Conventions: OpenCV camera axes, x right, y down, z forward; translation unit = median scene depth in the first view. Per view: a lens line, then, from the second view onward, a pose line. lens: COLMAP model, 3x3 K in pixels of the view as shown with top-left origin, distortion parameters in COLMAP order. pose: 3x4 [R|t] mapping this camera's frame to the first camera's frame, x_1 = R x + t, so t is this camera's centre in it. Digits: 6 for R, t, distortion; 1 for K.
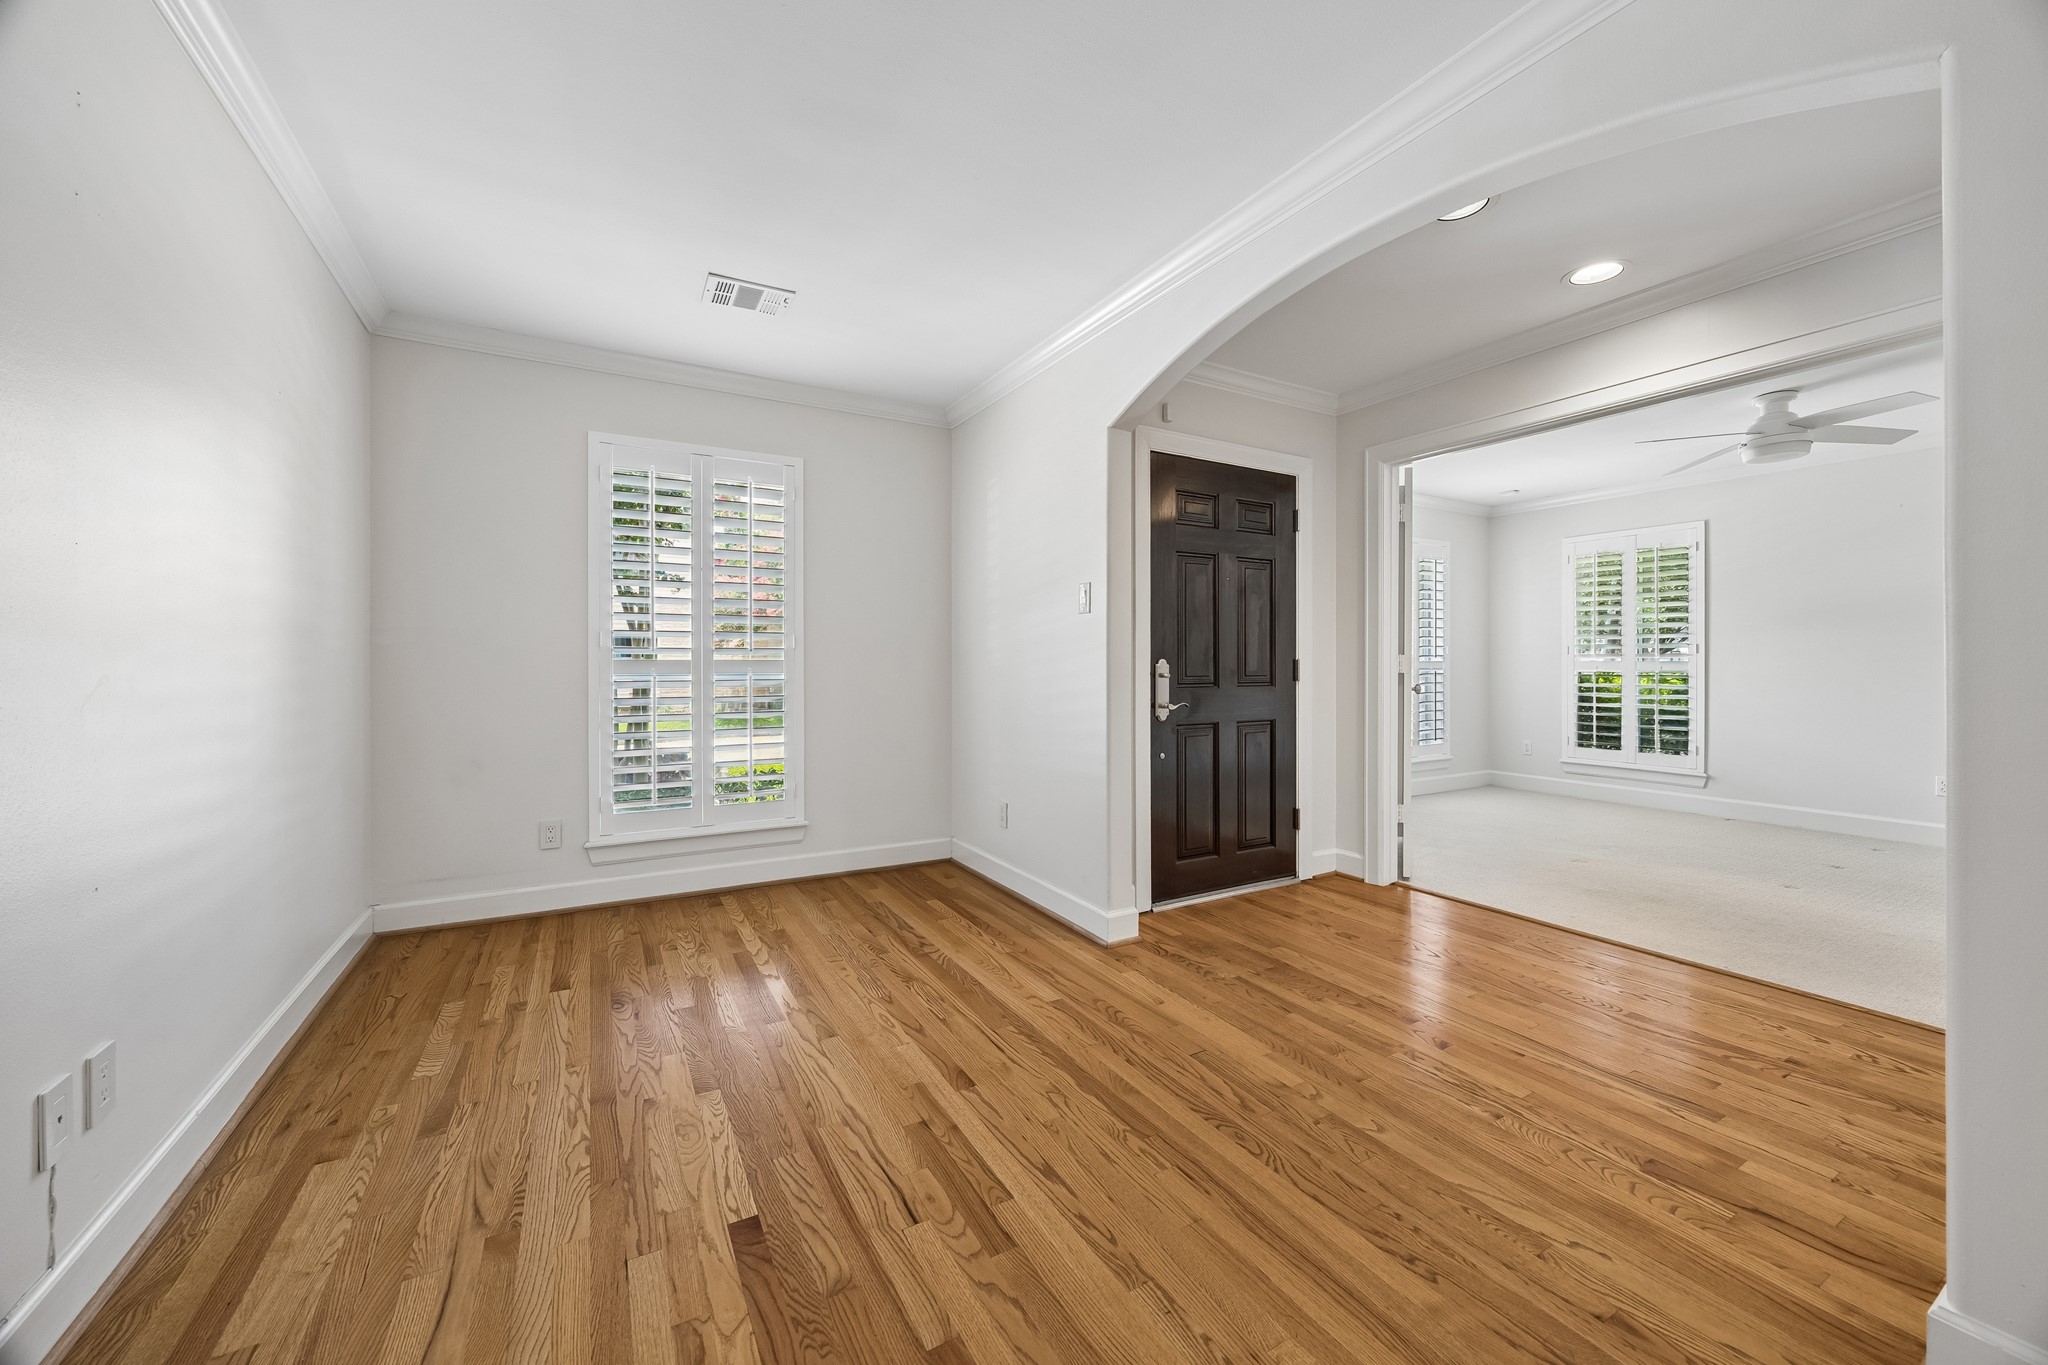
lens RADIAL K [[796.6, 0, 1025.0], [0, 796.6, 671.9], [0, 0, 1]] dist [-0.000716, 0.000007]
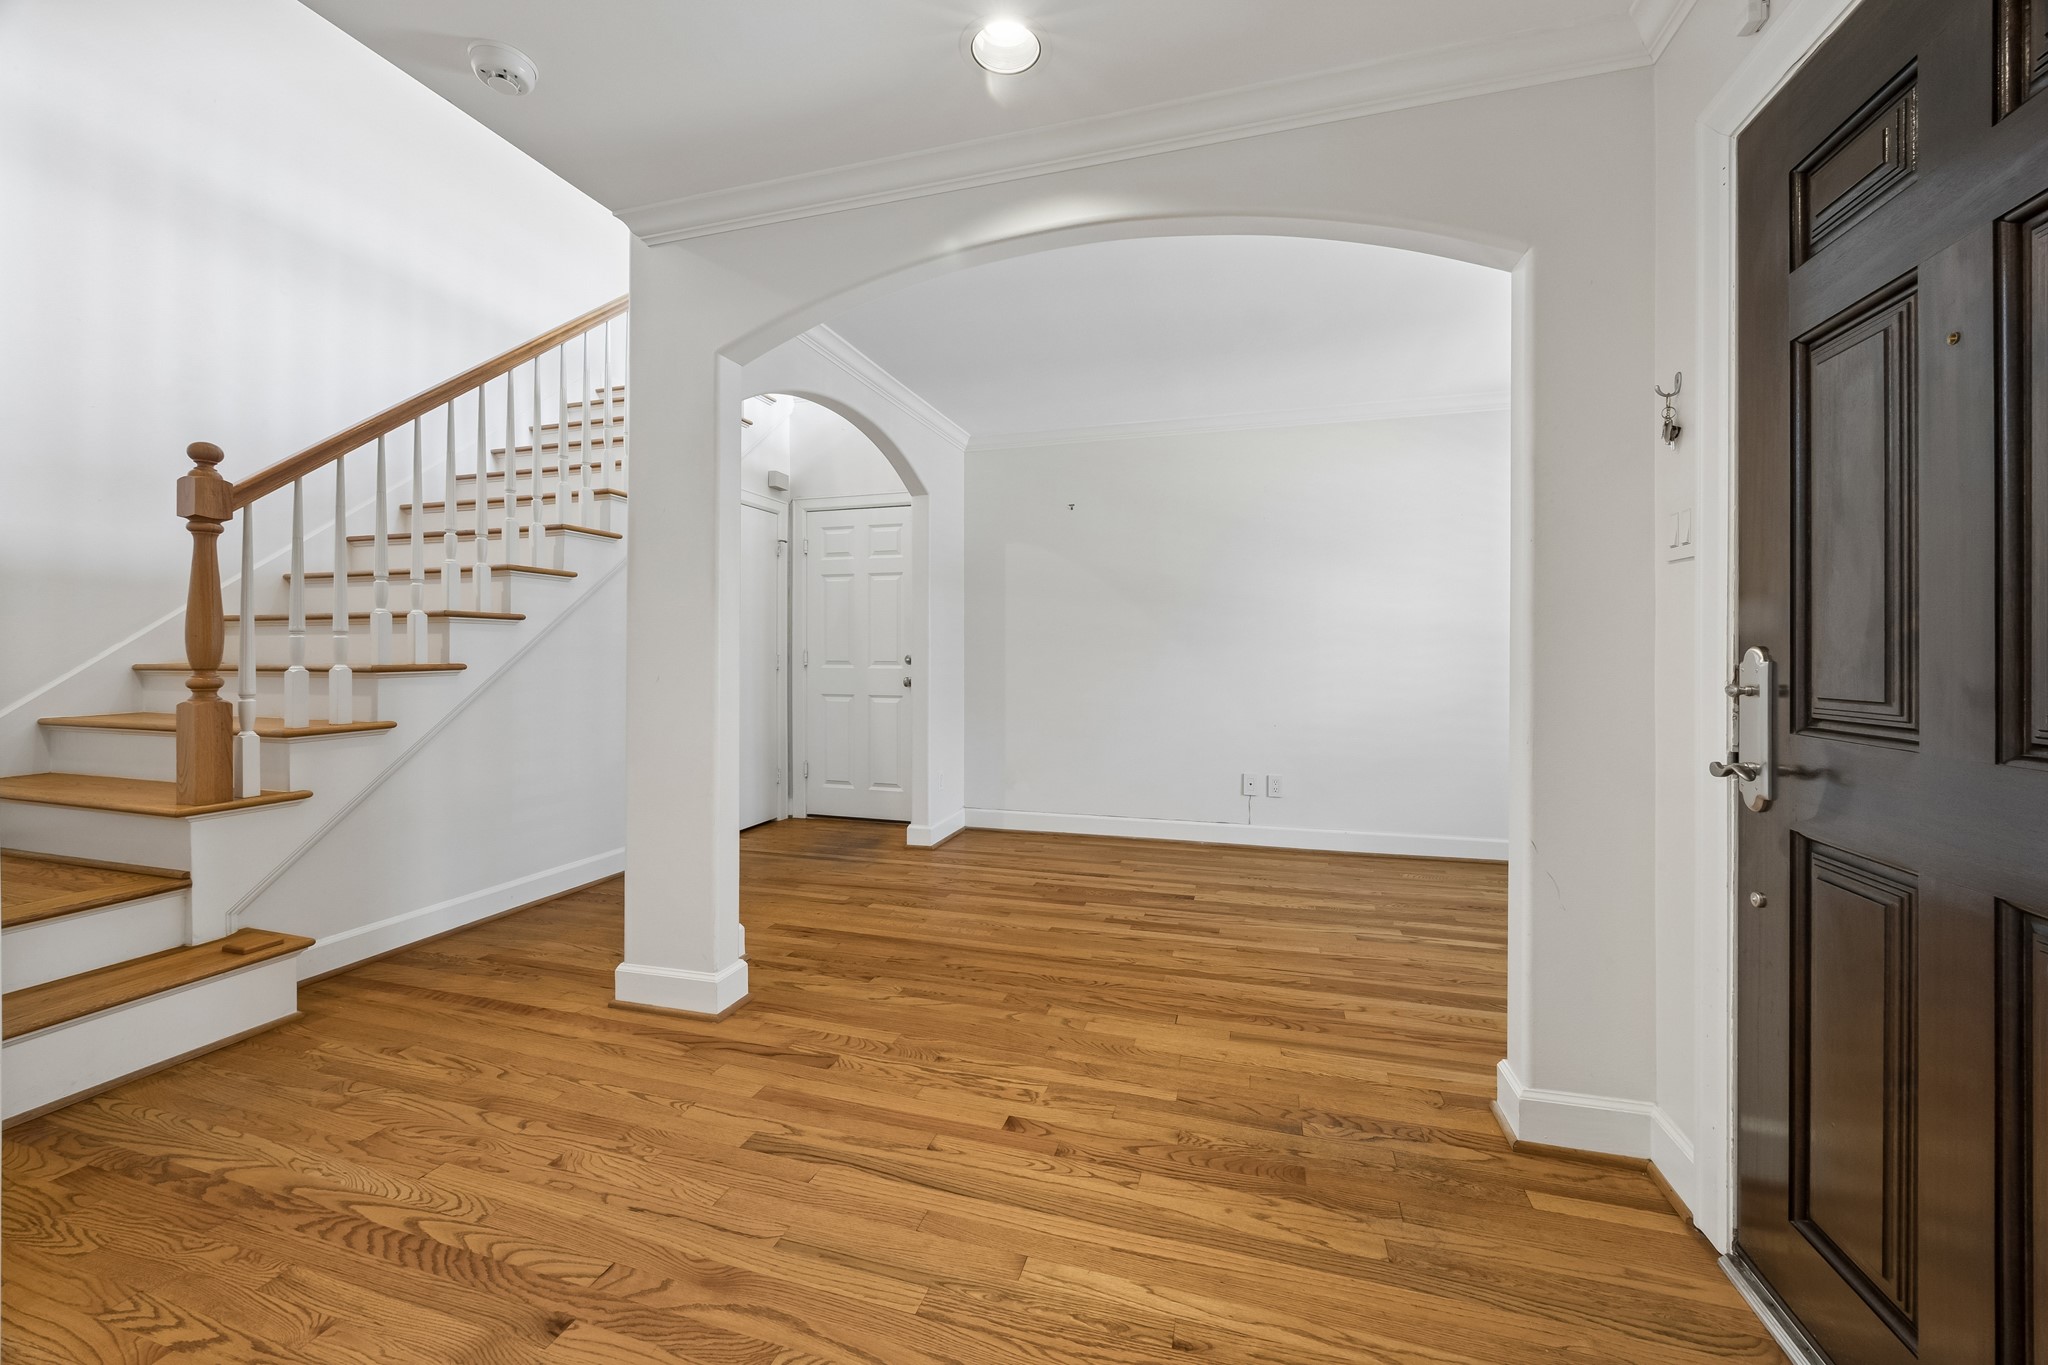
lens RADIAL K [[796.6, 0, 1040.0], [0, 796.6, 653.2], [0, 0, 1]] dist [-0.000716, 0.000007]
pose [[-0.721289, -0.000777, -0.692633, 0.884697], [-0.007118, 0.999955, 0.006291, -0.017880], [0.692597, 0.009468, -0.721262, 1.326645]]
